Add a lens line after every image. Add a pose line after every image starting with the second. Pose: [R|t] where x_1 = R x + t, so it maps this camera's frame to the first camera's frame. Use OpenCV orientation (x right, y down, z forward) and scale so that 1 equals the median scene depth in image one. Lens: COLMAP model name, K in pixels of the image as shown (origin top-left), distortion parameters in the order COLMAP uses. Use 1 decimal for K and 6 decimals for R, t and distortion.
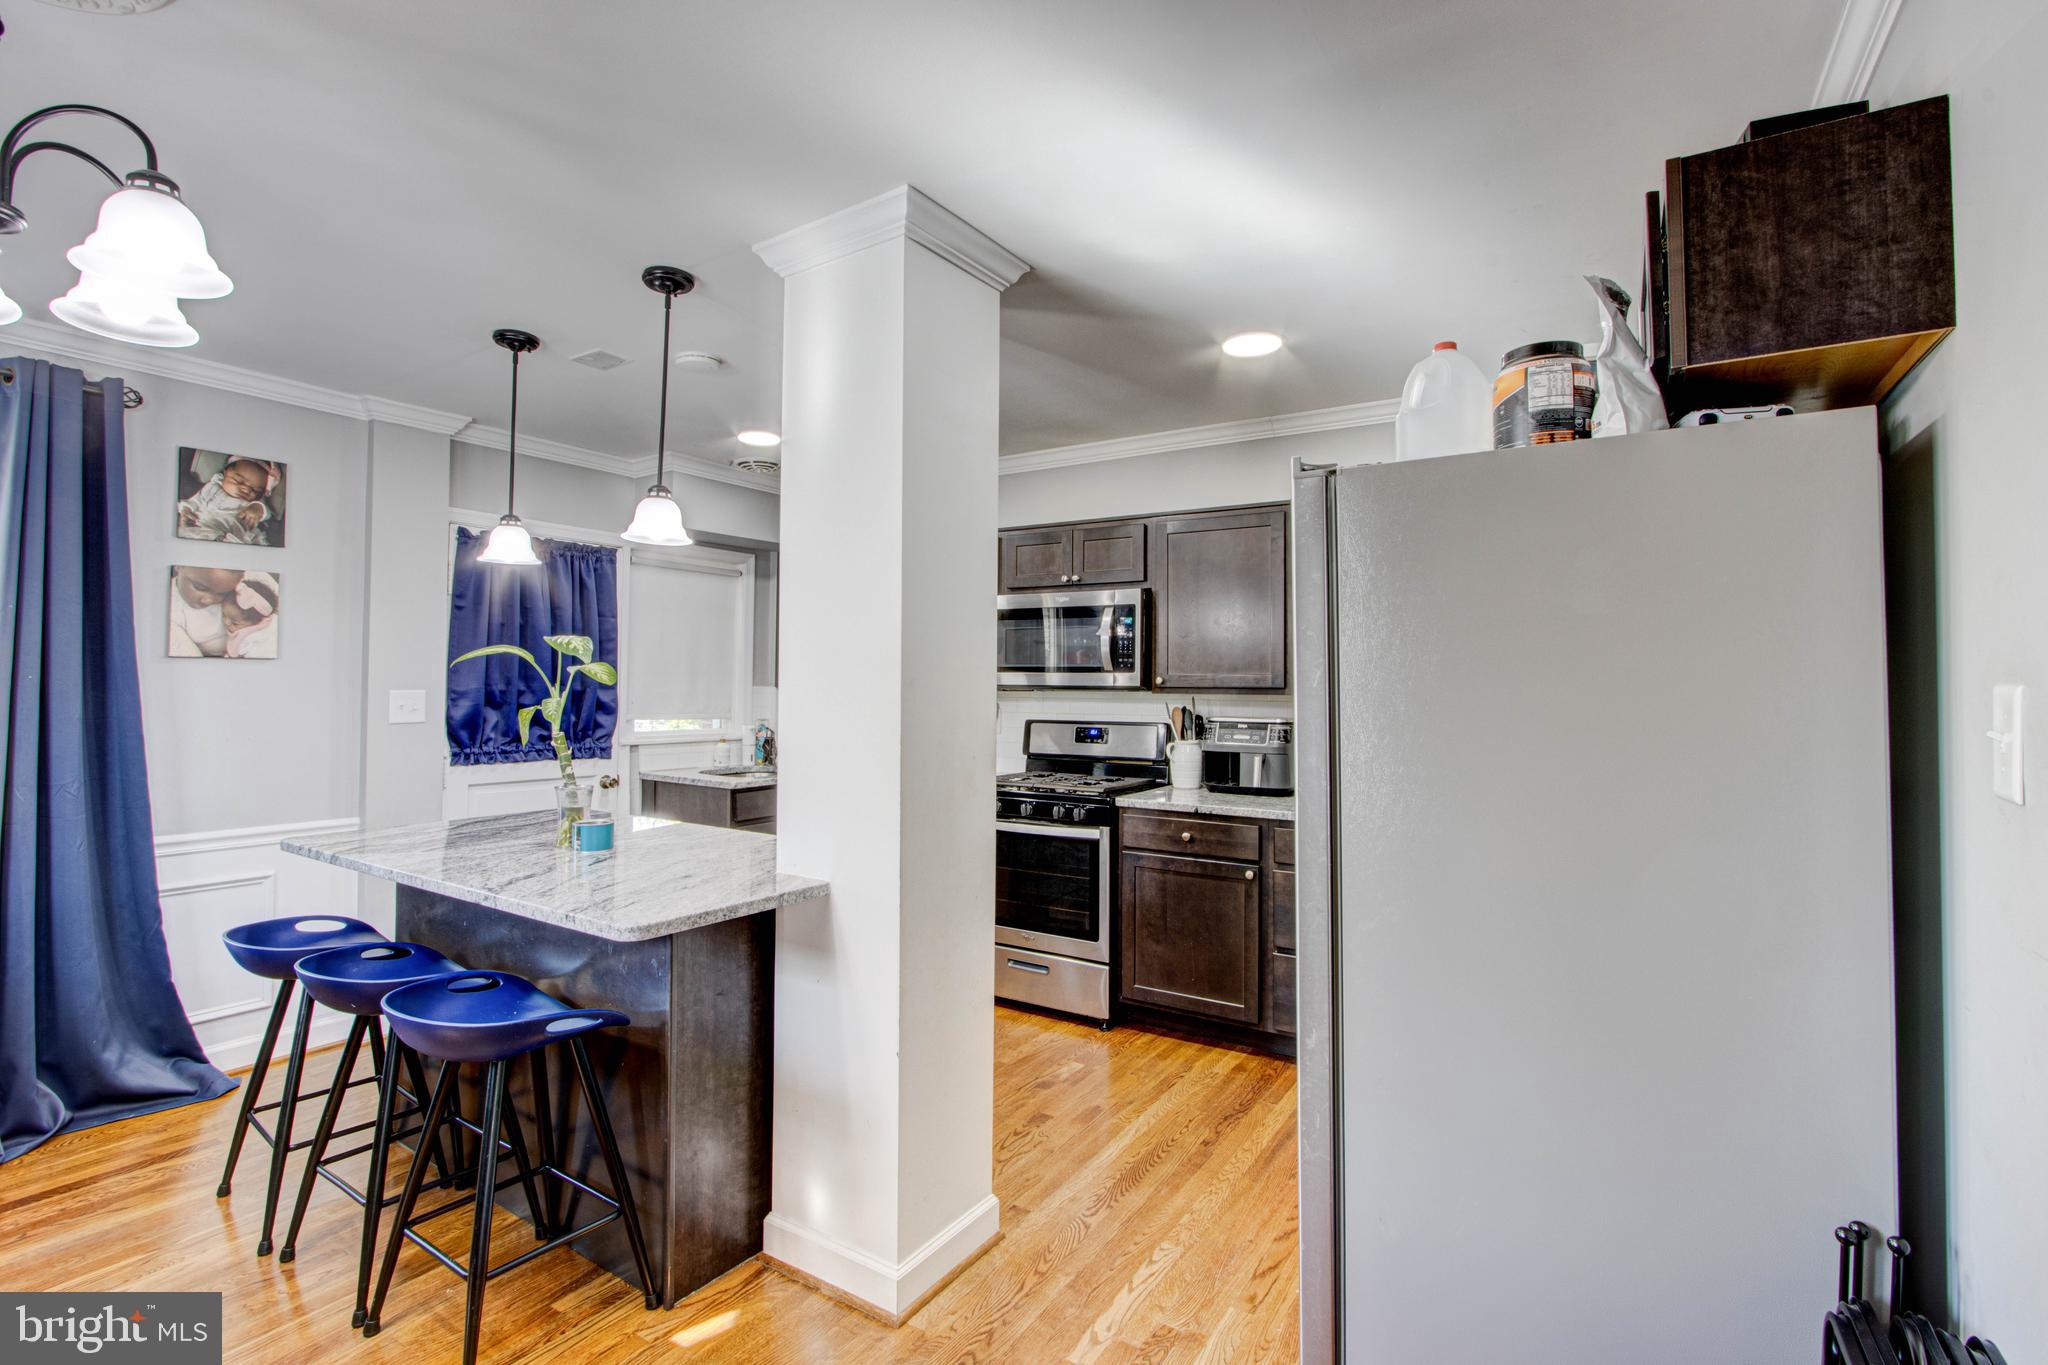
lens RADIAL K [[947.4, 0, 1007.5], [0, 947.4, 660.1], [0, 0, 1]] dist [-0.017378, 0.002792]
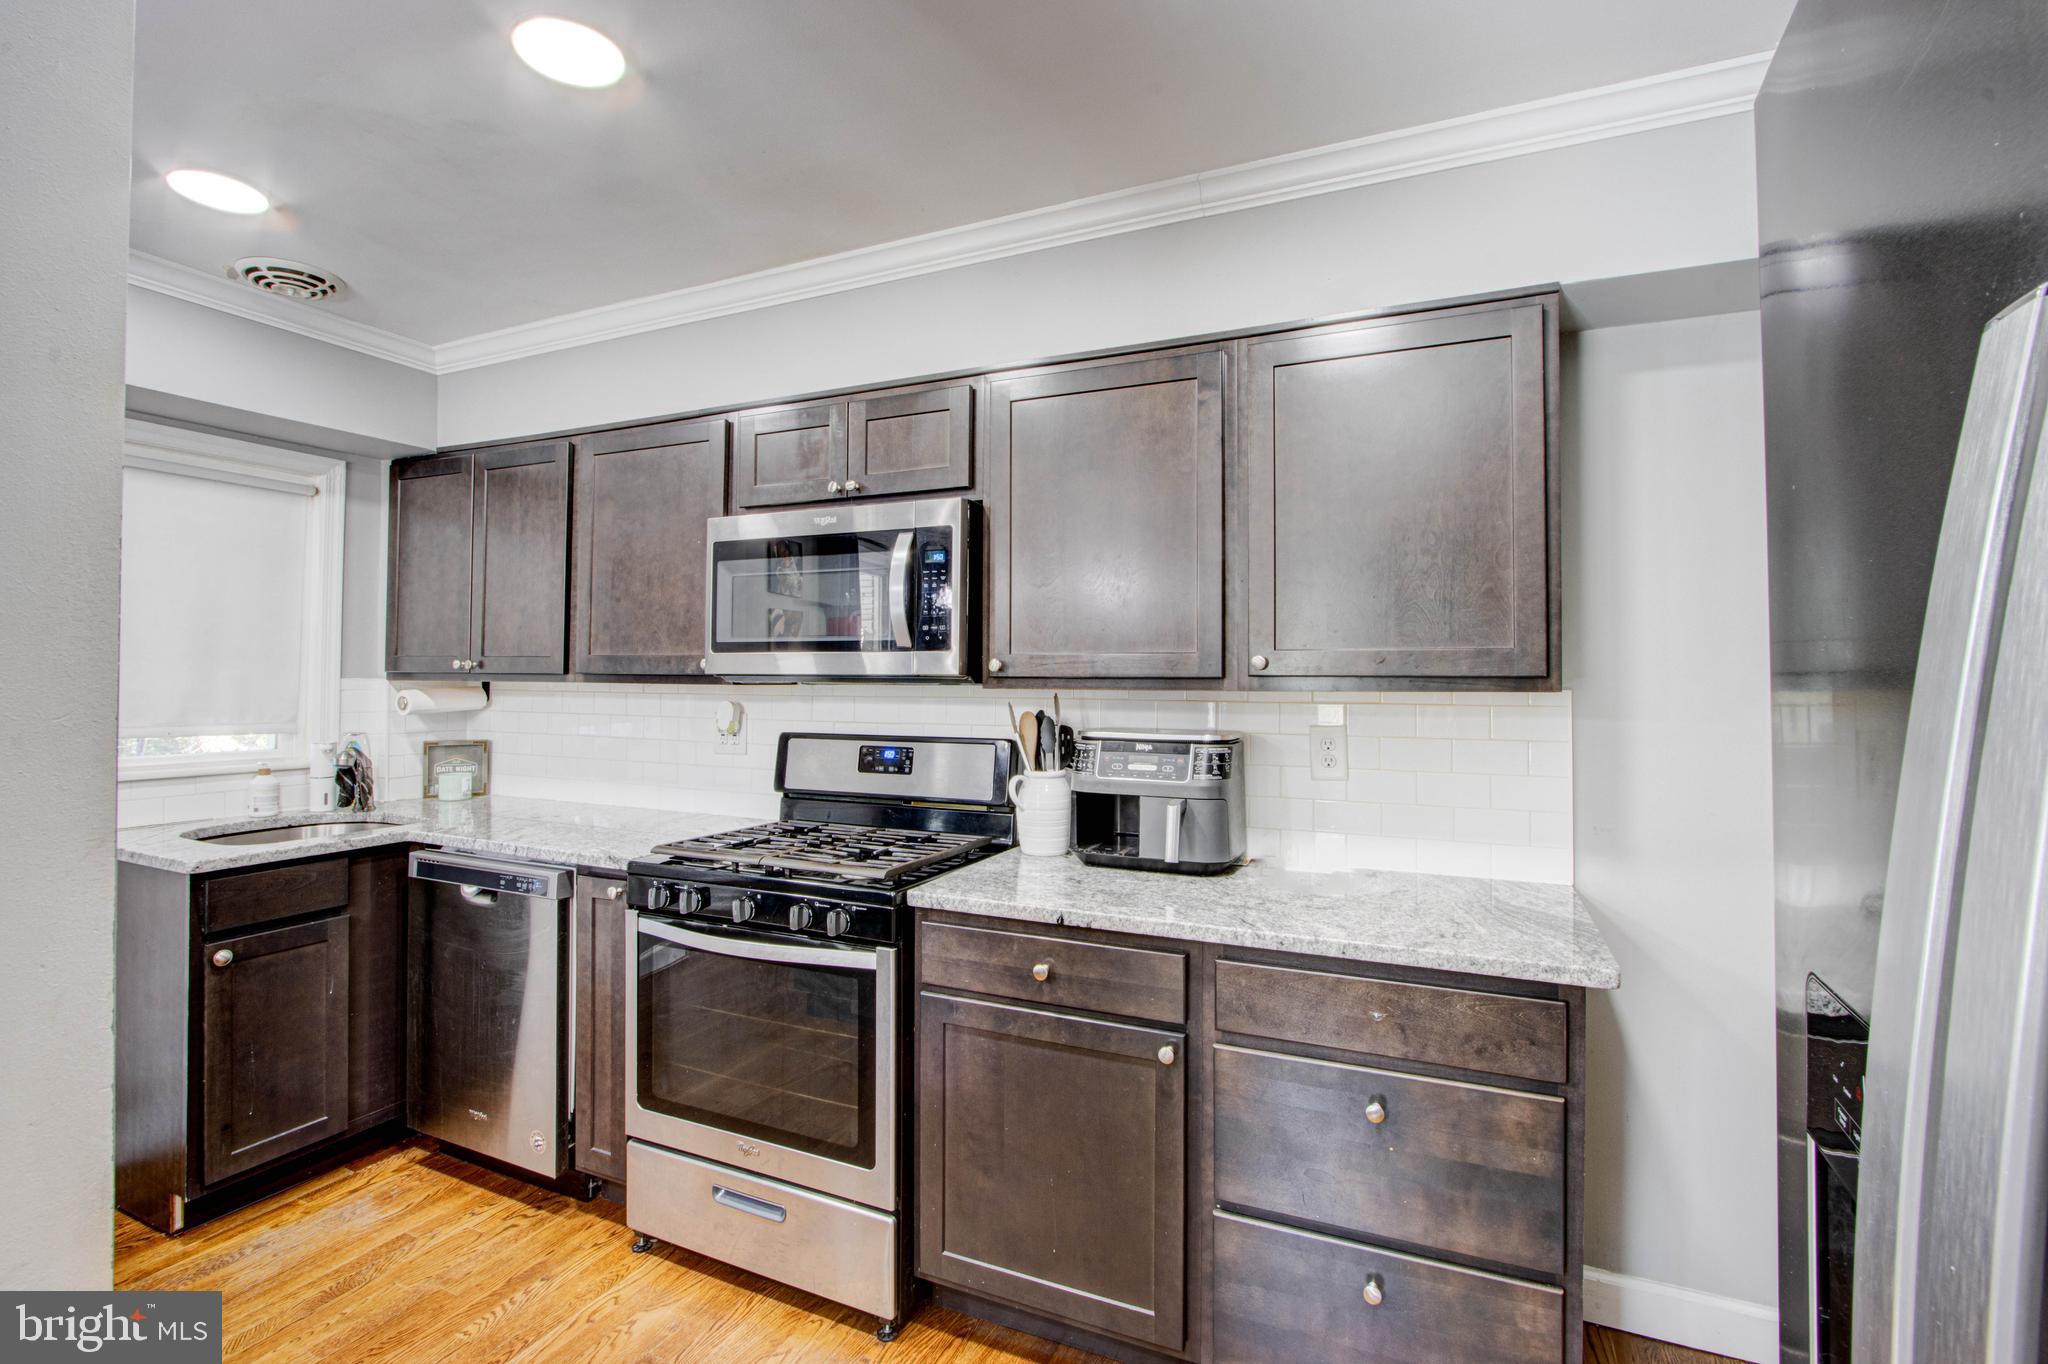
lens RADIAL K [[947.4, 0, 1021.3], [0, 947.4, 661.0], [0, 0, 1]] dist [-0.017378, 0.002792]
pose [[0.988013, 0.000663, 0.154371, 0.105044], [-0.001873, 0.999969, 0.007695, 0.017375], [-0.154362, -0.007892, 0.987983, 0.527632]]
